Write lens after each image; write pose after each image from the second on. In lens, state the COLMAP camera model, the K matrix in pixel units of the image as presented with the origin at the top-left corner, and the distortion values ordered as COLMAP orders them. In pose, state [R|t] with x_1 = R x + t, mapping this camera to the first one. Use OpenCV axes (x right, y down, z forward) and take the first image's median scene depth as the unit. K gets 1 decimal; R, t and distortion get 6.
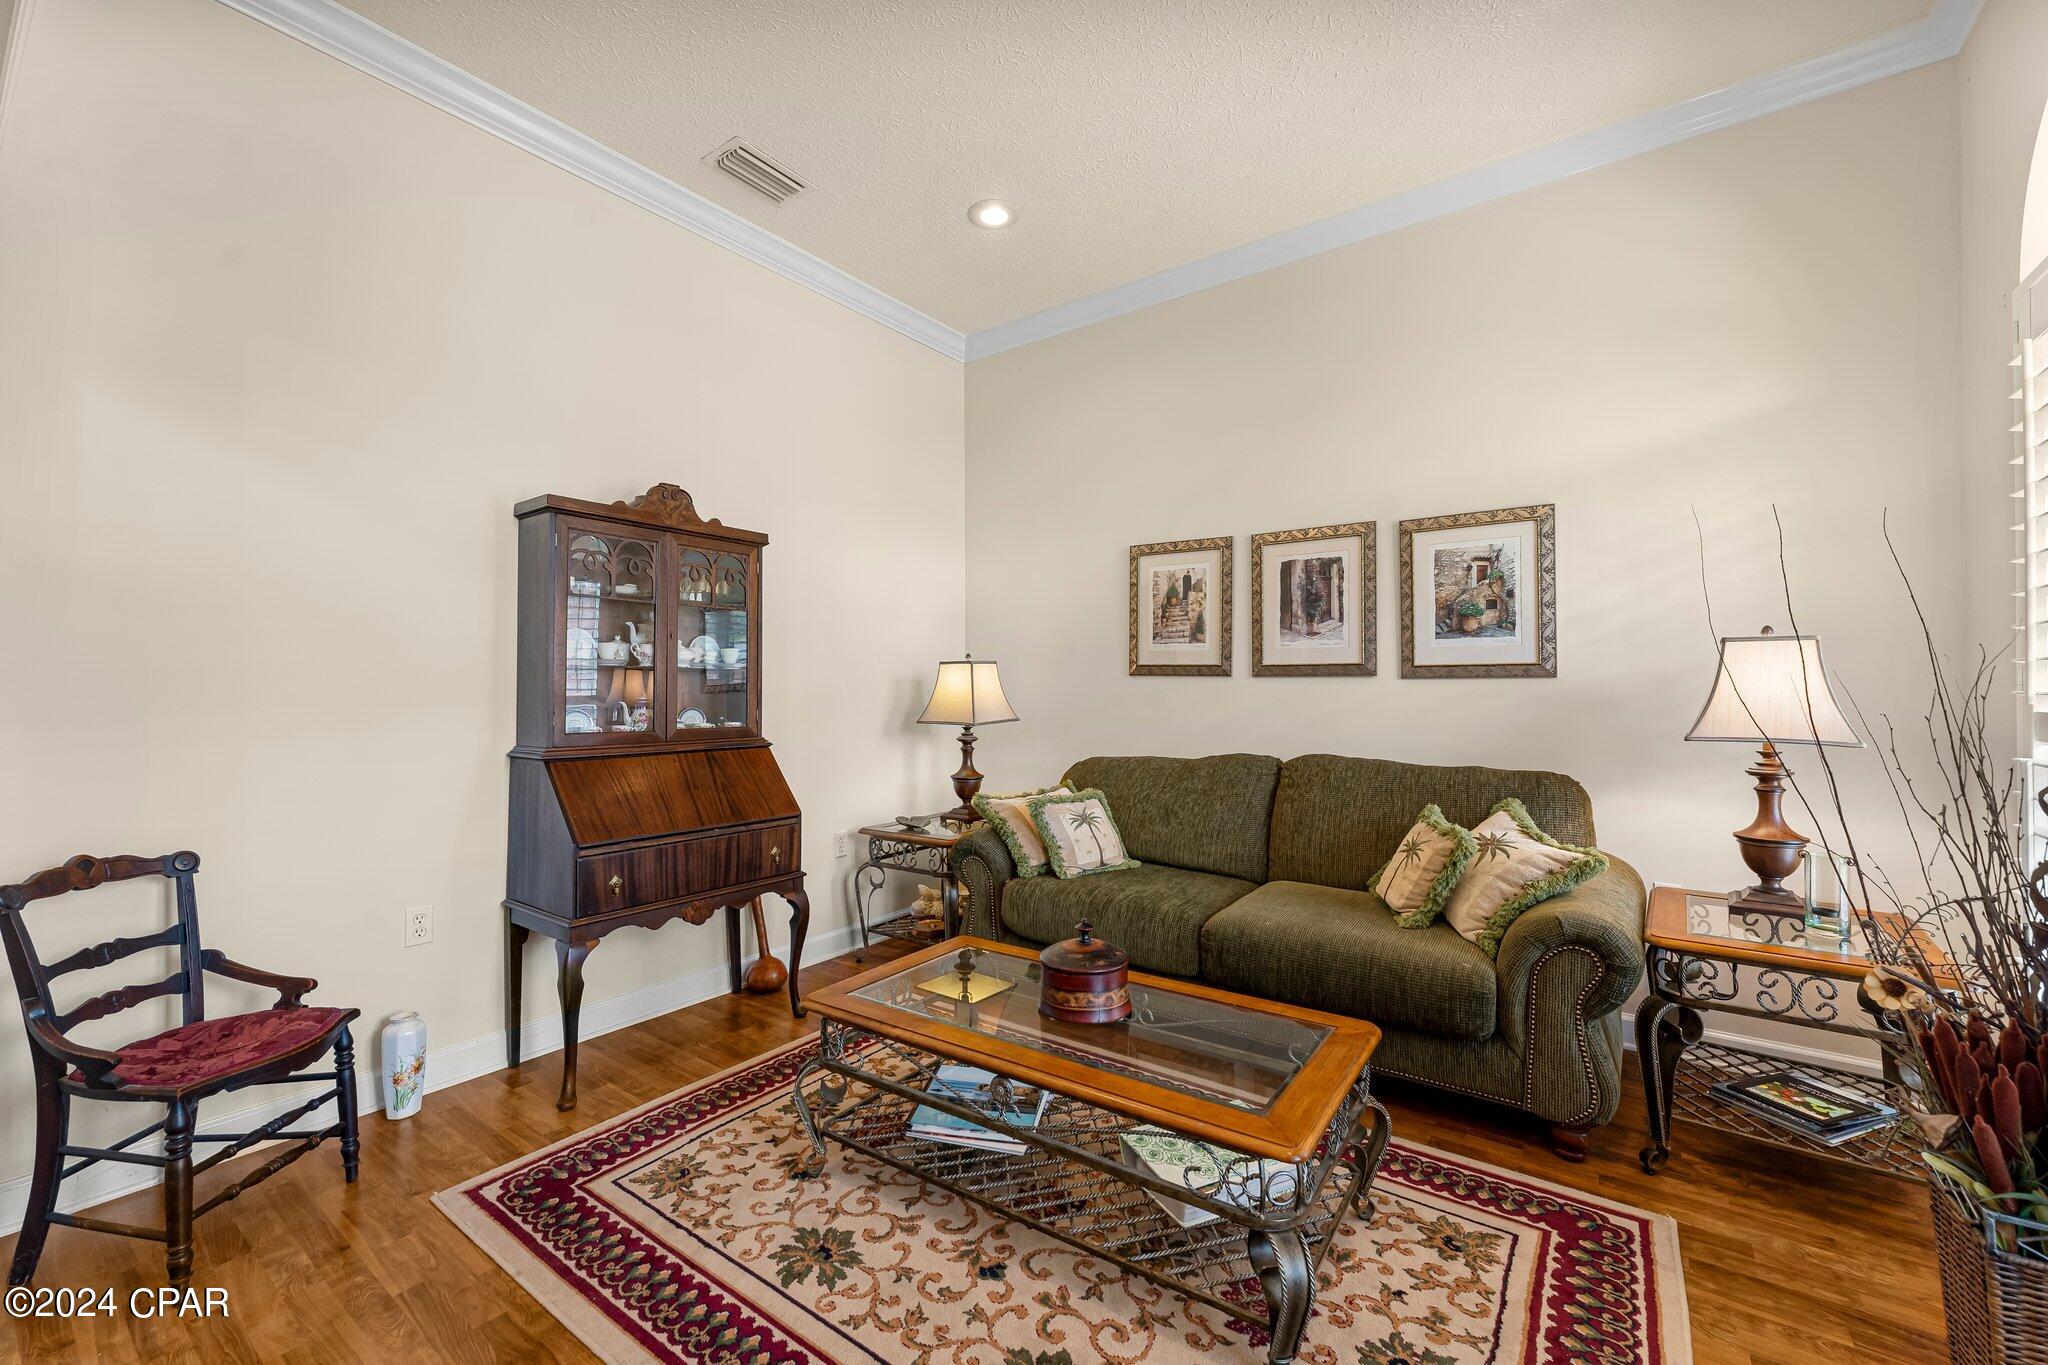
lens RADIAL K [[828.9, 0, 1020.6], [0, 828.9, 681.1], [0, 0, 1]] dist [0.001099, -0.000227]
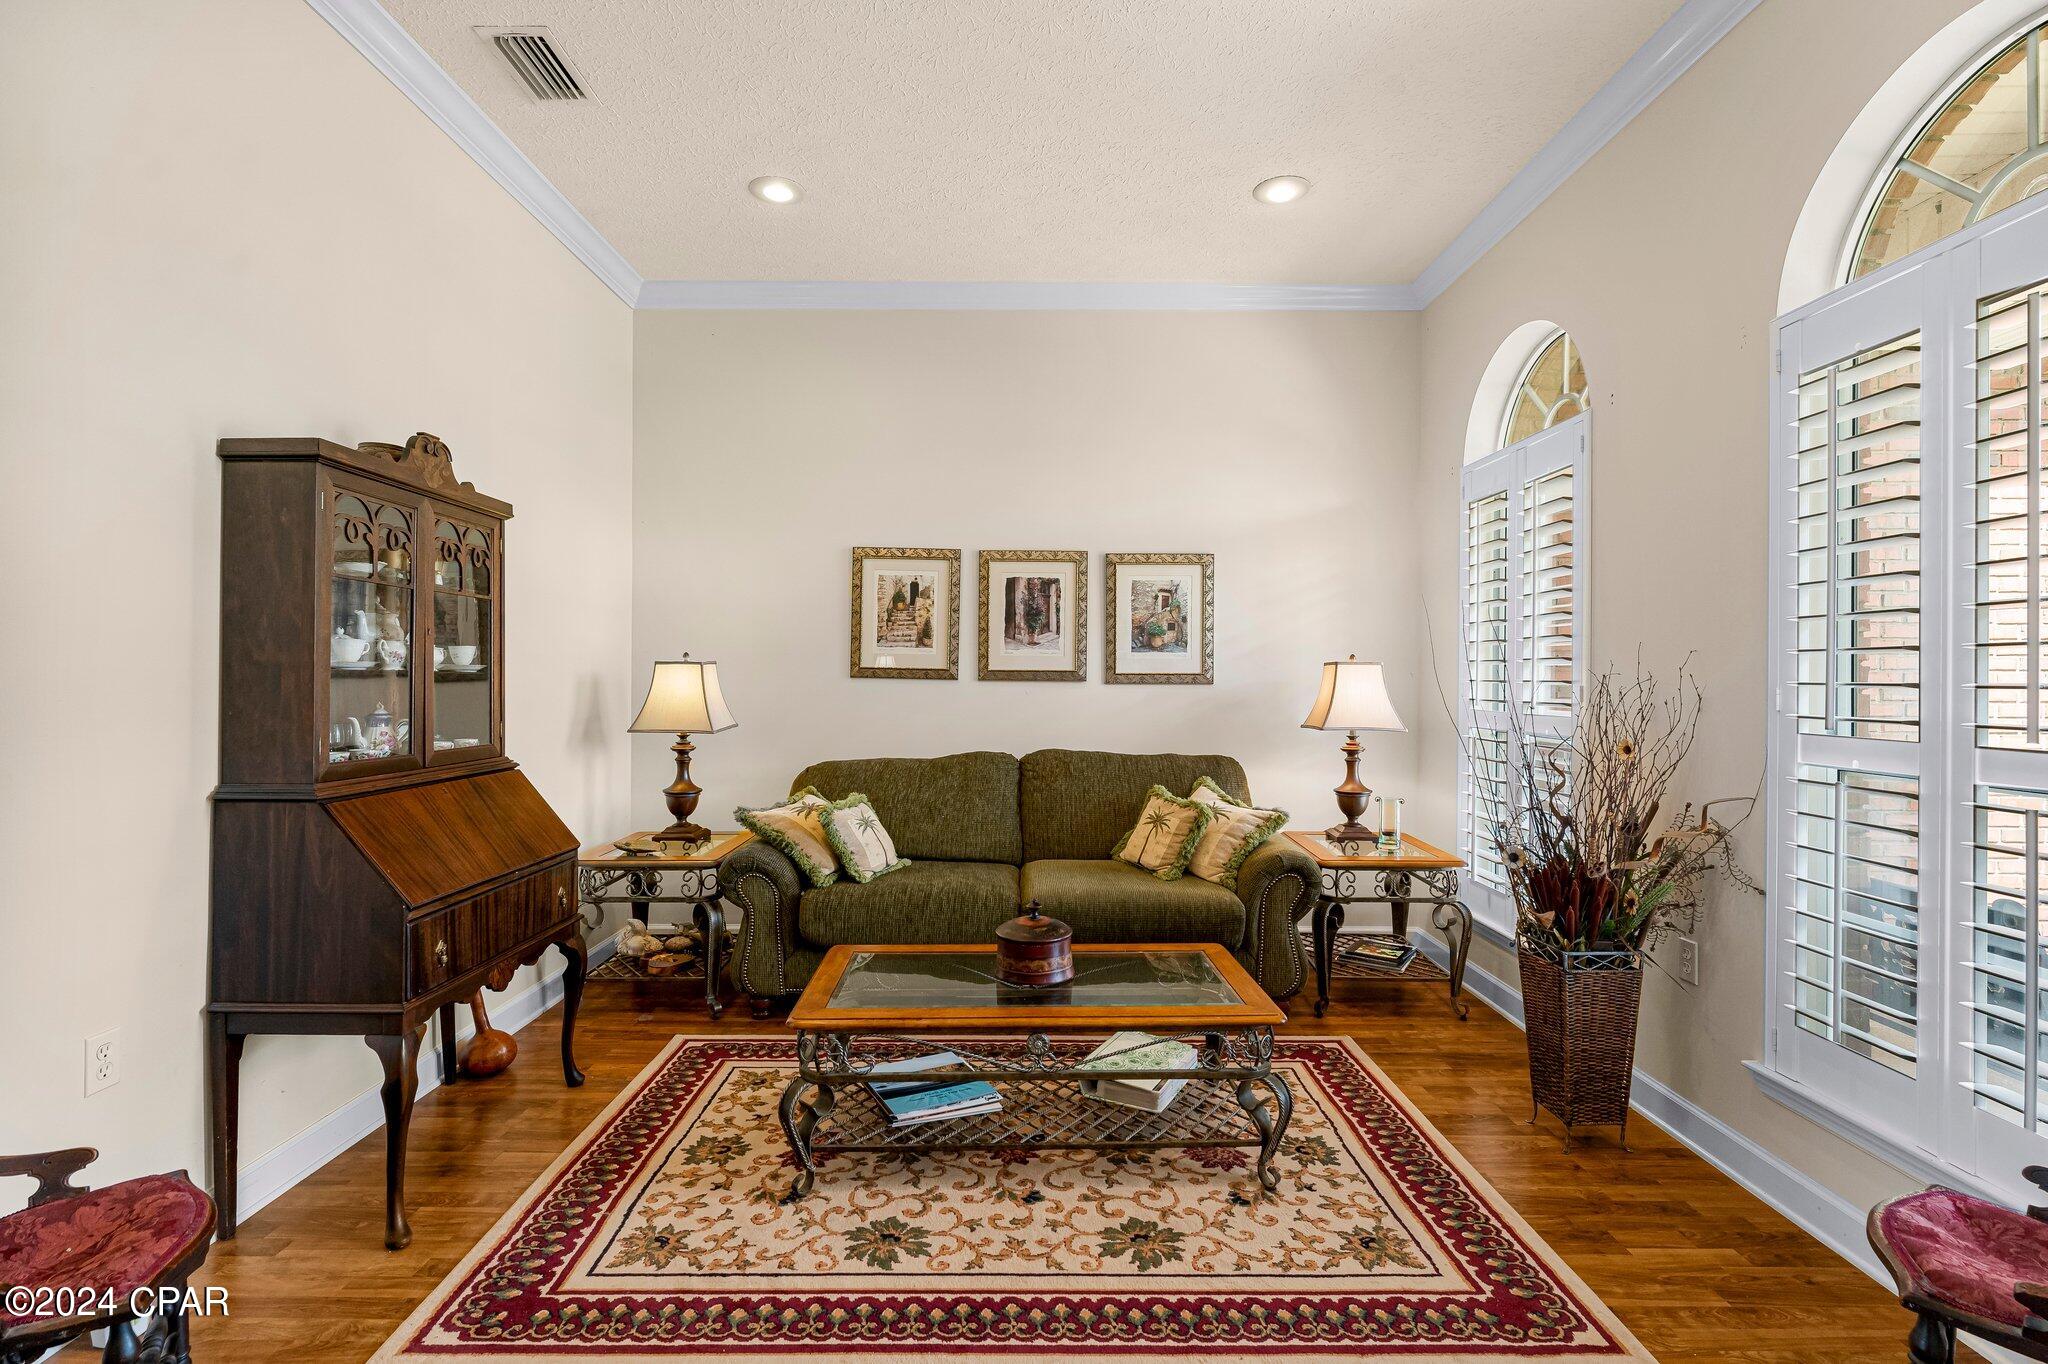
lens RADIAL K [[938.7, 0, 1020.8], [0, 938.7, 681.0], [0, 0, 1]] dist [-0.001784, 0.000614]
pose [[0.806008, 0.001970, 0.591901, -0.520335], [-0.010610, 0.999882, 0.011119, -0.024446], [-0.591810, -0.015242, 0.805934, -0.035550]]
